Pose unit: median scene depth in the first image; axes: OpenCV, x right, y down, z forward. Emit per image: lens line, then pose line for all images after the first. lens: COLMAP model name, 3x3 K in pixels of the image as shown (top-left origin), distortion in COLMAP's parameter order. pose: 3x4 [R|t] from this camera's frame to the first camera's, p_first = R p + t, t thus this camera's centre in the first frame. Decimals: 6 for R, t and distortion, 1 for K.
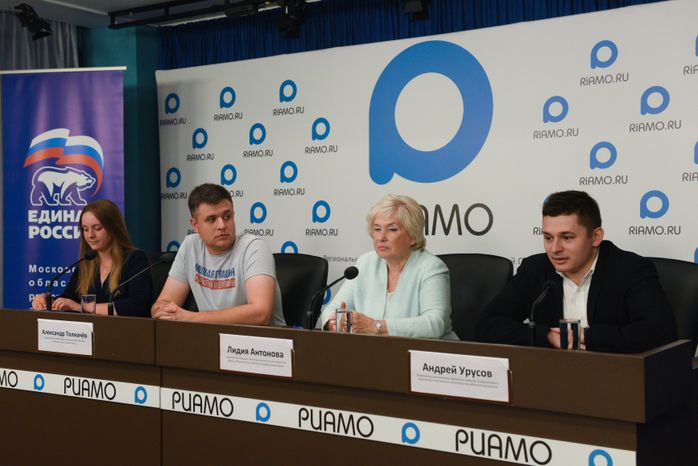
lens RADIAL K [[903.1, 0, 348.9], [0, 903.1, 232.4], [0, 0, 1]] dist [0.096437, 0.017640]
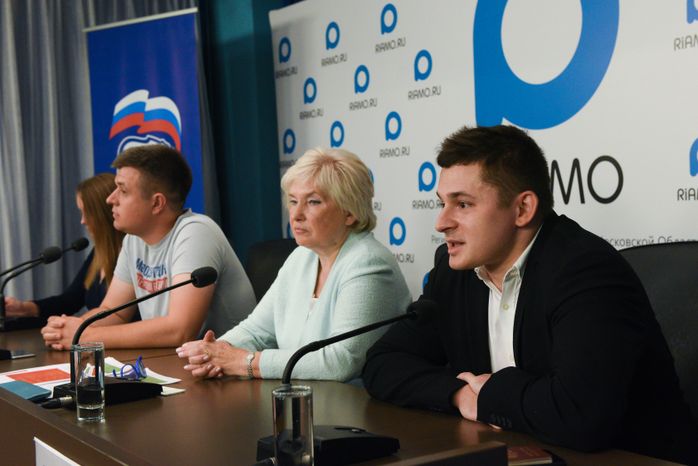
lens RADIAL K [[970.3, 0, 447.3], [0, 970.3, 212.7], [0, 0, 1]] dist [-0.001880, -0.013790]
pose [[0.951269, -0.028892, -0.307006, 0.225748], [0.032485, 0.999450, 0.006598, 0.001592], [0.306647, -0.016250, 0.951685, 0.246802]]
